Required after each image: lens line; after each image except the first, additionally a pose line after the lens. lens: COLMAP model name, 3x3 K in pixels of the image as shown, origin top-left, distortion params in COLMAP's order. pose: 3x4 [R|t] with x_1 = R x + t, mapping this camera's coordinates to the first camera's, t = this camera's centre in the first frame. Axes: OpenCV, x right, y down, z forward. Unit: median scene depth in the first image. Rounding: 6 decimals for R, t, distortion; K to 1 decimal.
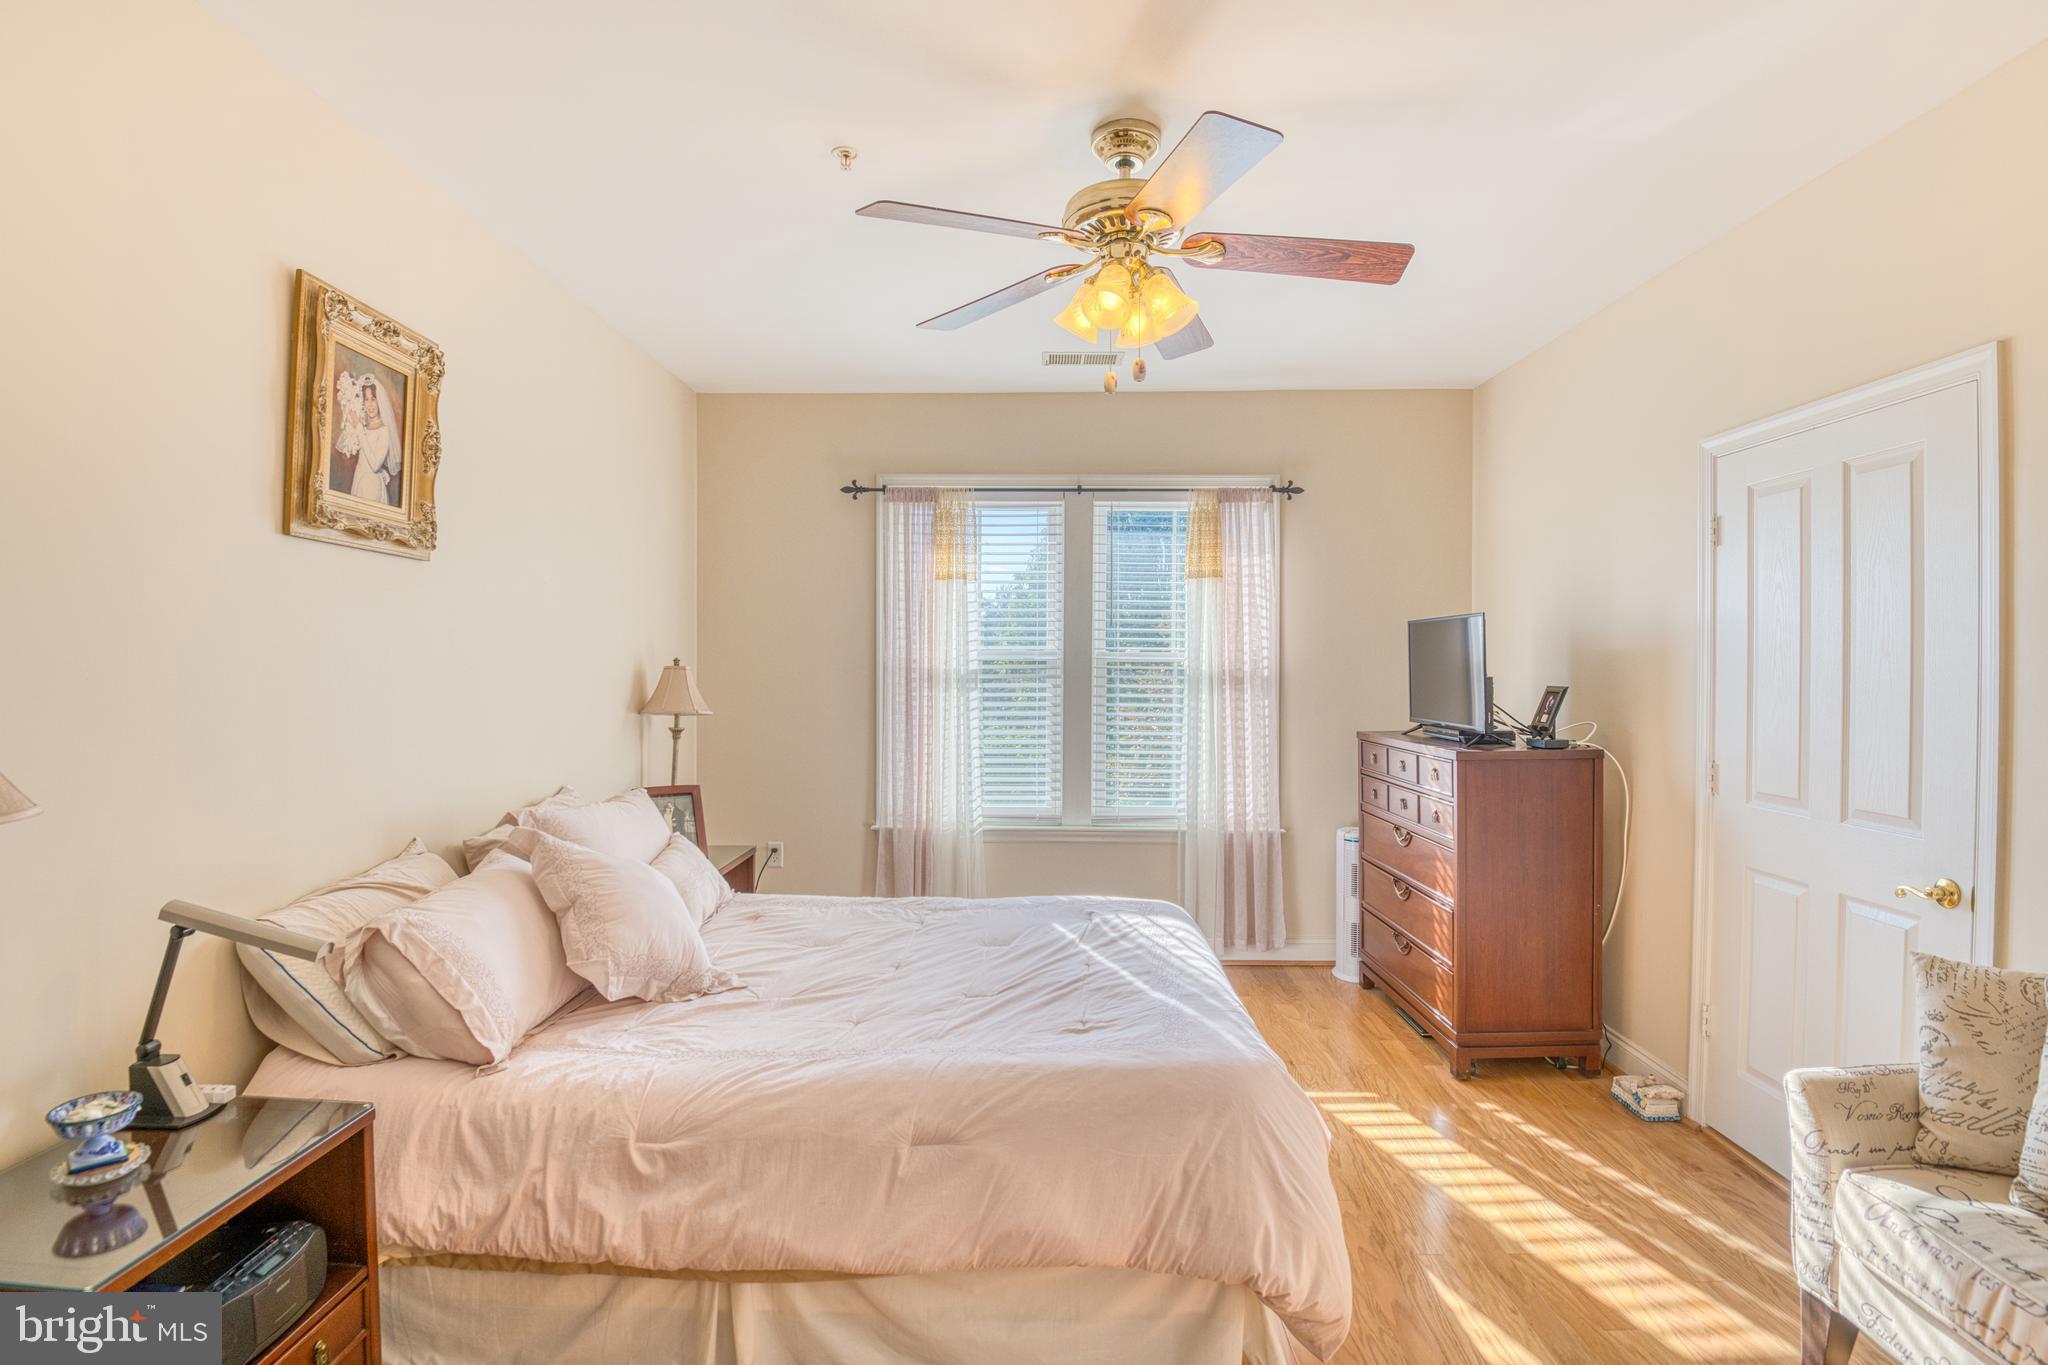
lens RADIAL K [[973.7, 0, 1025.8], [0, 973.7, 611.6], [0, 0, 1]] dist [0.000774, -0.025205]
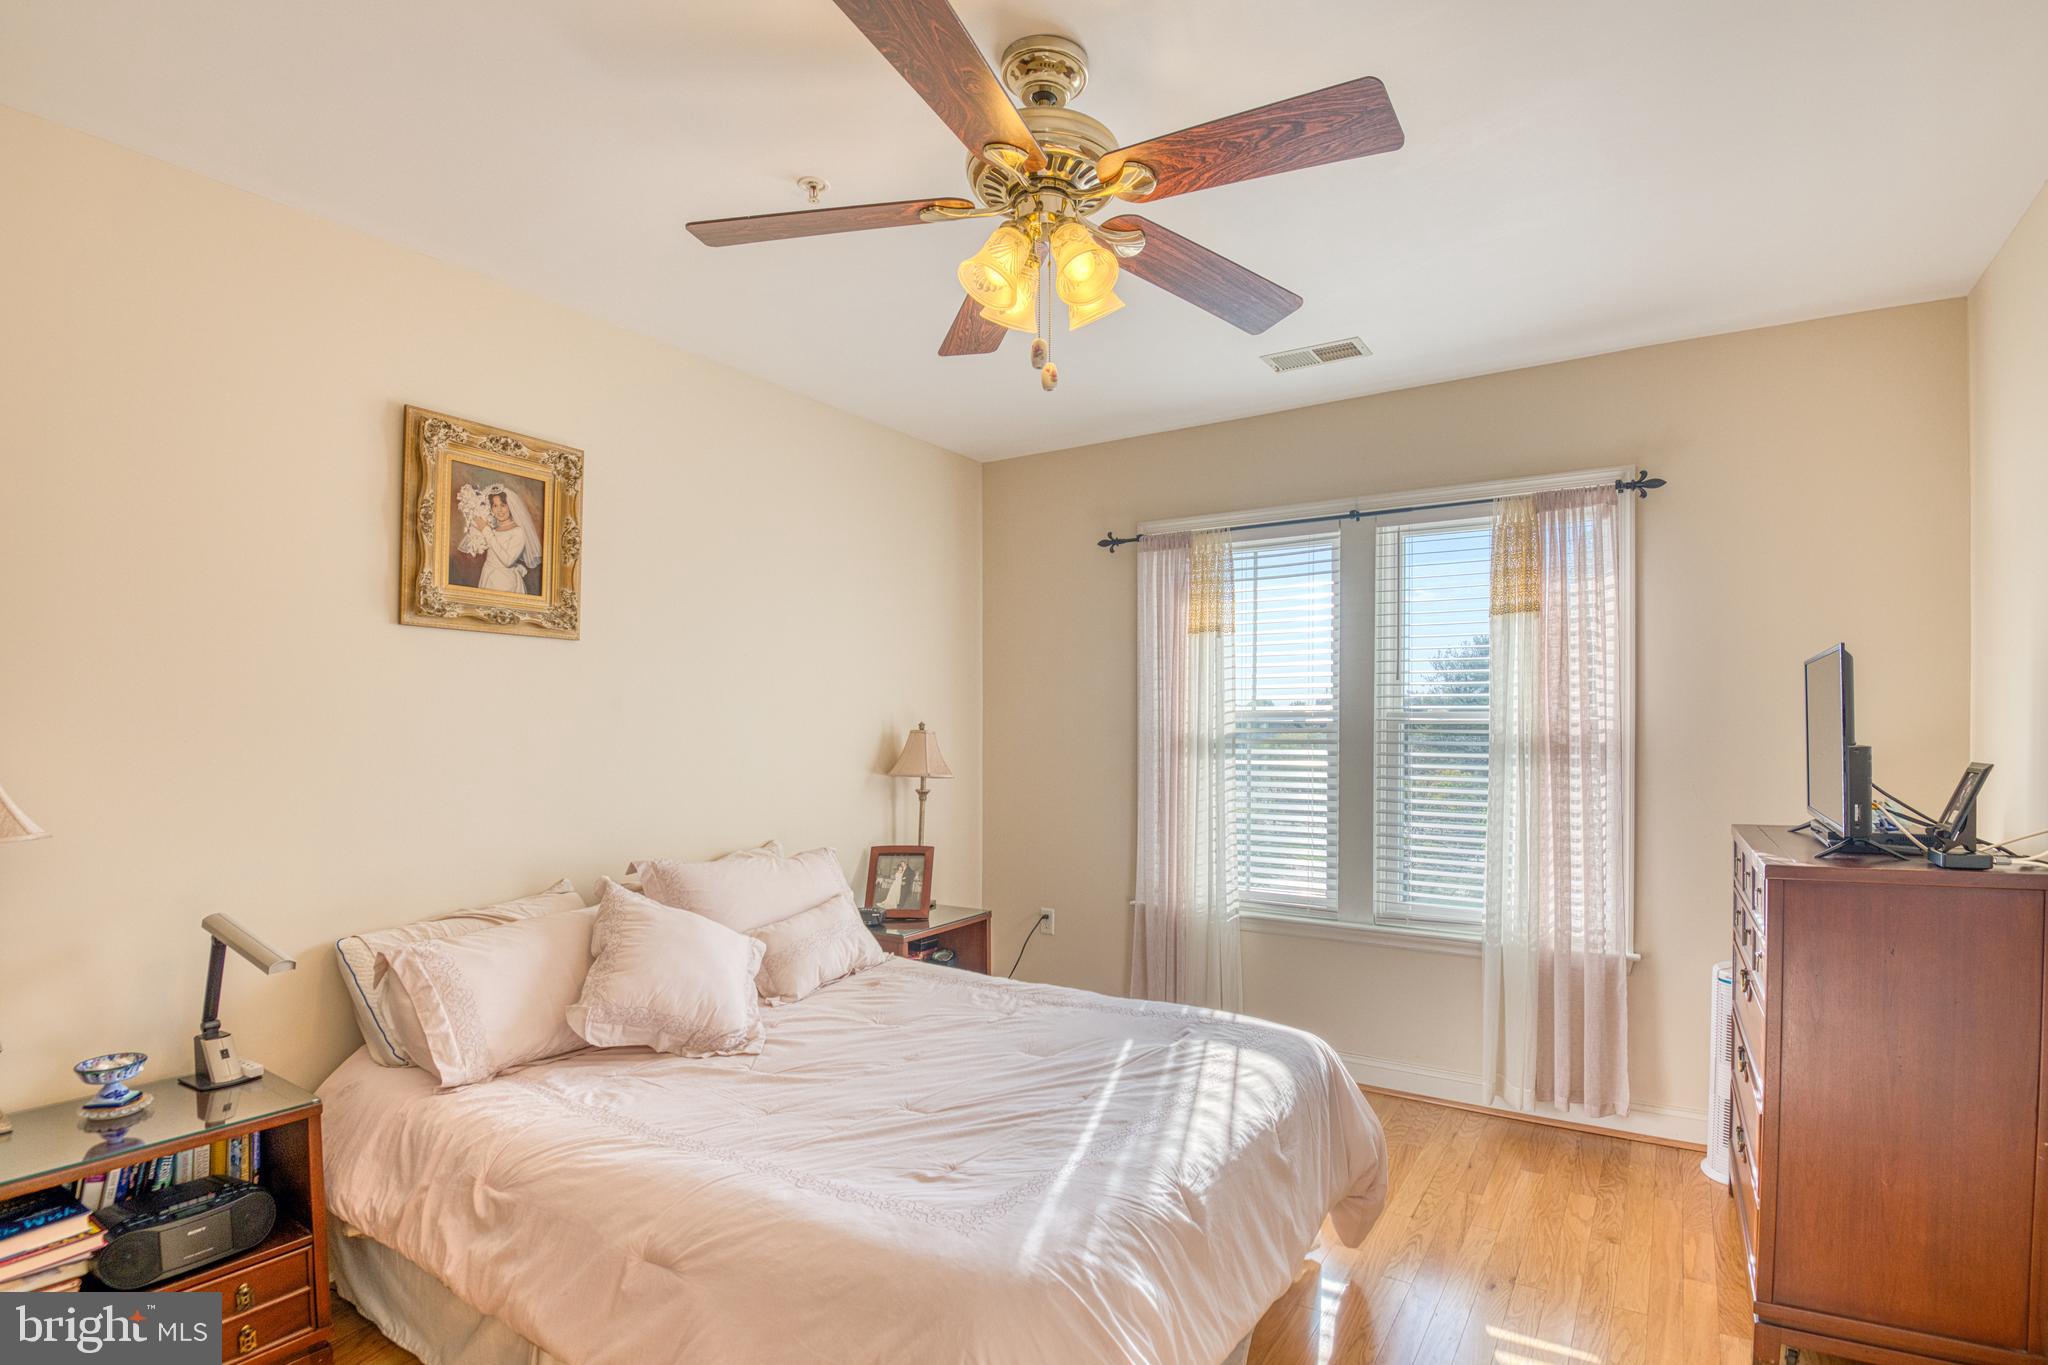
lens RADIAL K [[975.3, 0, 1024.6], [0, 975.3, 690.5], [0, 0, 1]] dist [-0.002354, -0.028133]
pose [[0.860931, -0.021160, -0.508282, 0.437452], [0.029517, 0.999529, 0.008385, 0.014075], [0.507866, -0.022222, 0.861150, 0.276975]]
